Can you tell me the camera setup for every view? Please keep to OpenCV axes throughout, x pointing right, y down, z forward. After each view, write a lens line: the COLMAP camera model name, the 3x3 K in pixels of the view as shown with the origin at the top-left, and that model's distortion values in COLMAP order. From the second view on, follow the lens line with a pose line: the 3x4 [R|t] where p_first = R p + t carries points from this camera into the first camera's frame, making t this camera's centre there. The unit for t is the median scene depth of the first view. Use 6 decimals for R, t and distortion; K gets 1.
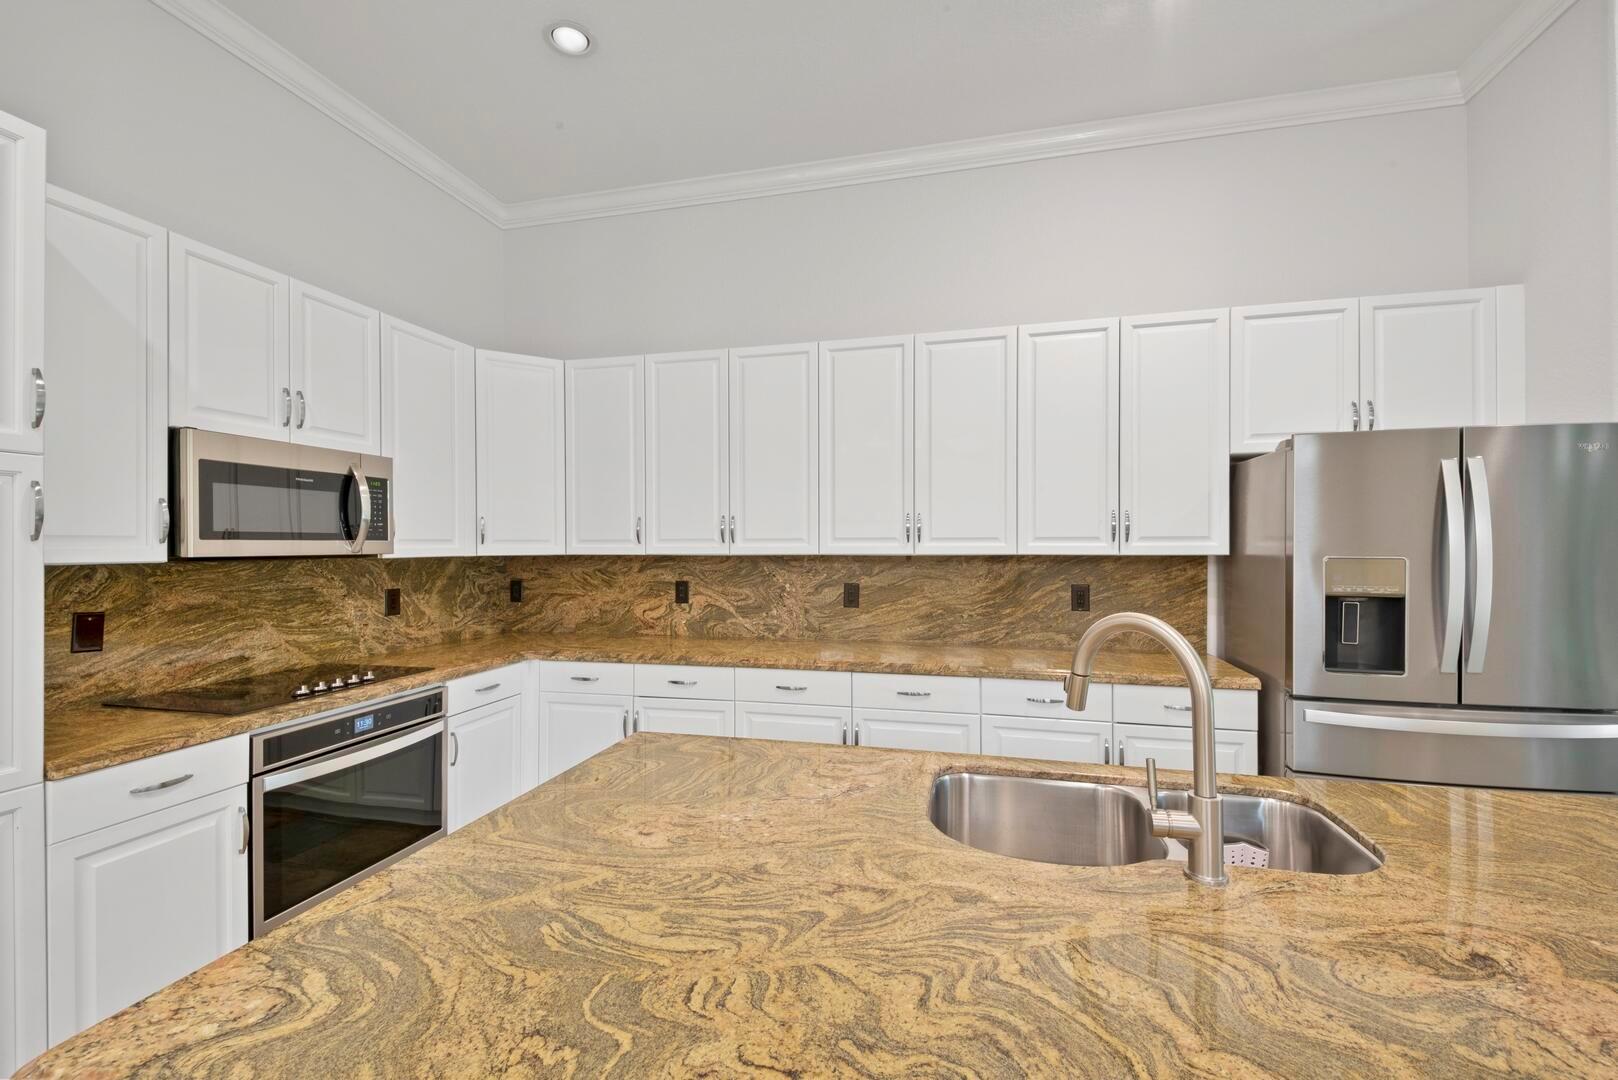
lens RADIAL K [[682.4, 0, 809.1], [0, 682.4, 544.8], [0, 0, 1]] dist [0.030280, -0.018243]
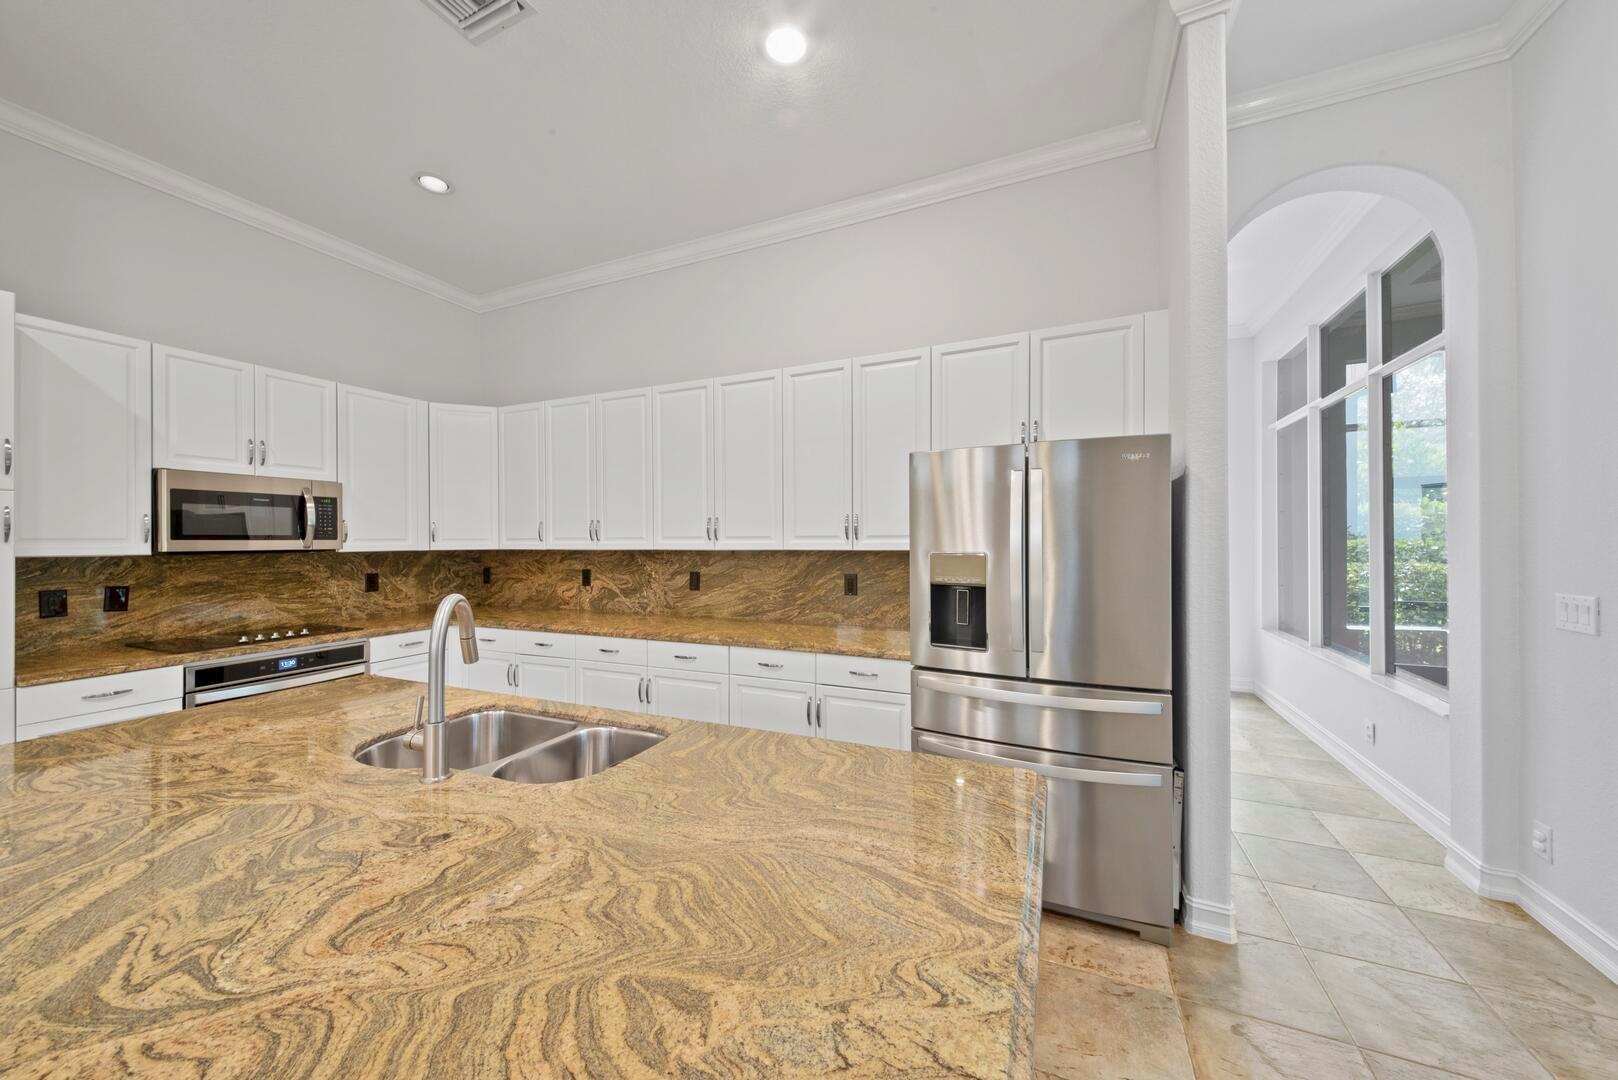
lens RADIAL K [[561.5, 0, 809.0], [0, 561.5, 540.0], [0, 0, 1]] dist [0.015868, -0.006721]
pose [[0.985558, -0.002222, -0.169325, 0.575208], [0.002285, 0.999997, 0.000178, -0.003989], [0.169324, -0.000562, 0.985560, -0.009339]]
